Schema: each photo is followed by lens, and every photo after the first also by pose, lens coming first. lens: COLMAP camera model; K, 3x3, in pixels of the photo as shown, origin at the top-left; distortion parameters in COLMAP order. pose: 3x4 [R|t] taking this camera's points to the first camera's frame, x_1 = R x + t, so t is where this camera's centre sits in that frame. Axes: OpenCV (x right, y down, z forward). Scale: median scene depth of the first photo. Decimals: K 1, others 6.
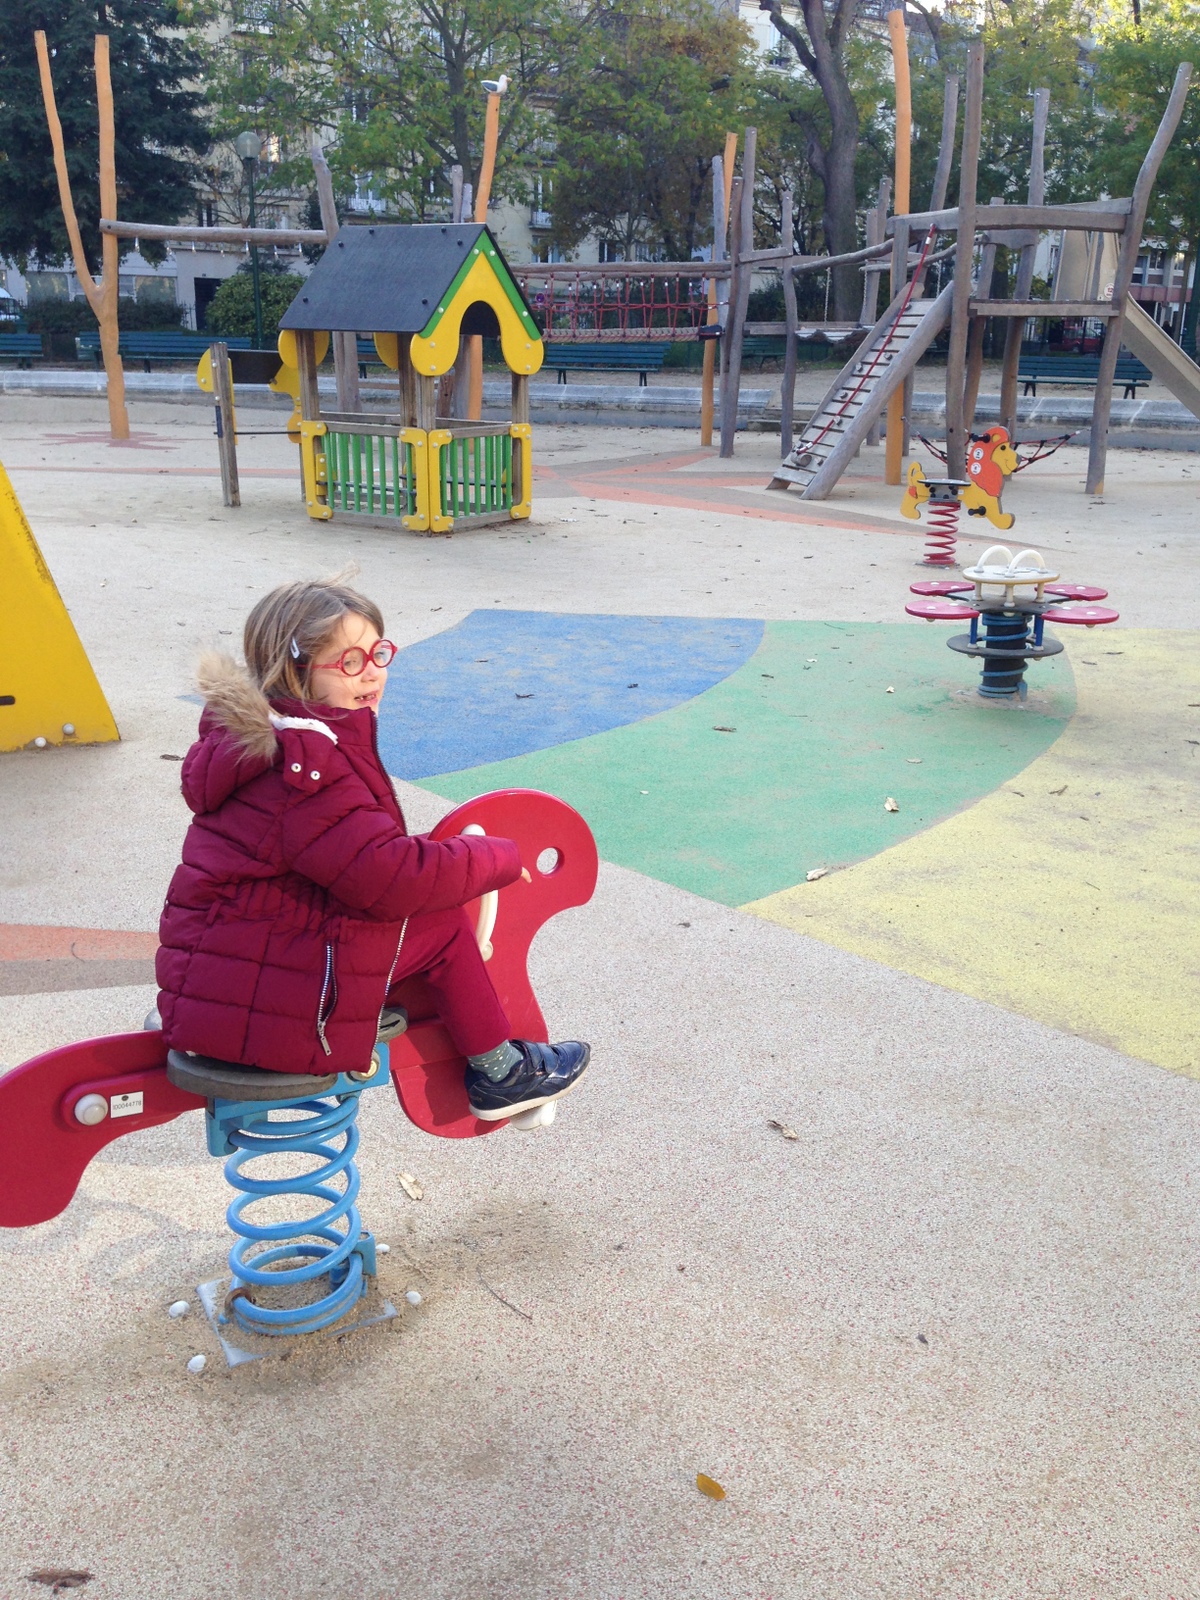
lens RADIAL K [[1353.6, 0, 600.0], [0, 1353.6, 800.0], [0, 0, 1]] dist [0.182276, -0.300162]
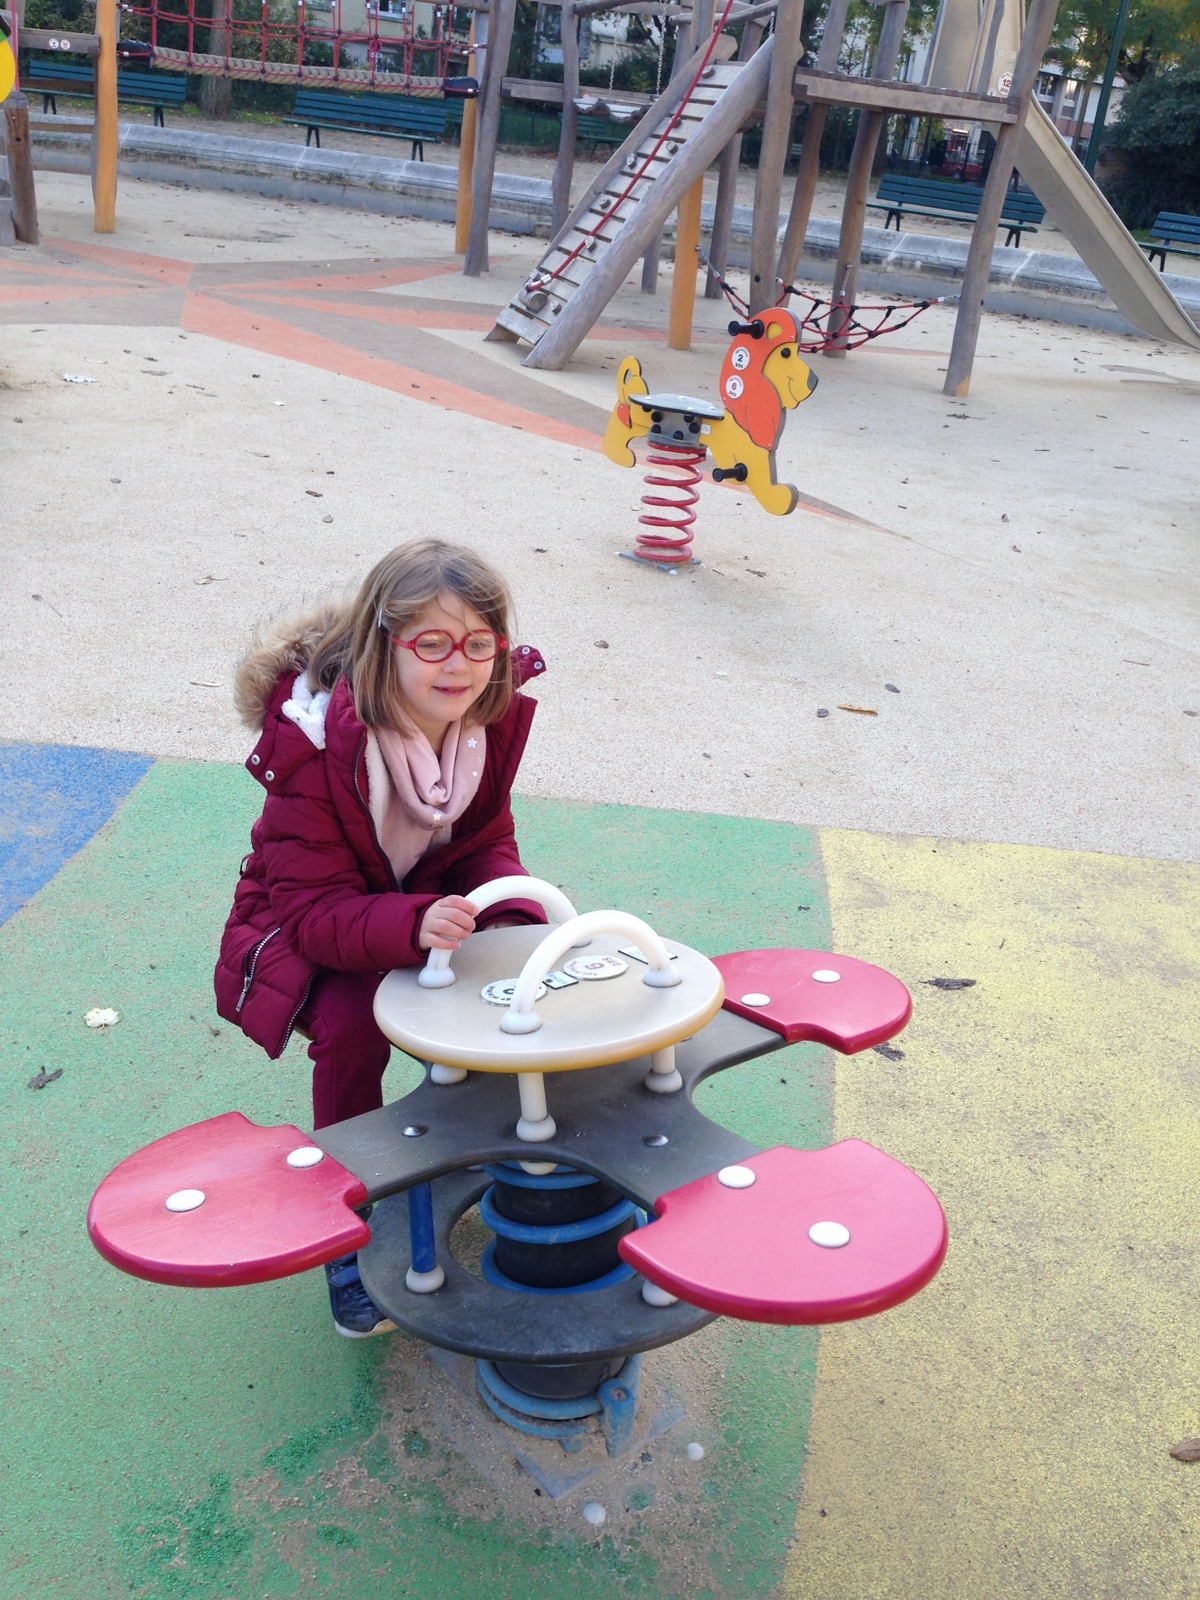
lens RADIAL K [[1353.6, 0, 600.0], [0, 1353.6, 800.0], [0, 0, 1]] dist [0.182276, -0.300162]
pose [[0.991970, 0.050055, 0.116144, 0.090765], [-0.065138, 0.989381, 0.129933, -0.080329], [-0.108407, -0.136455, 0.984697, 0.255013]]
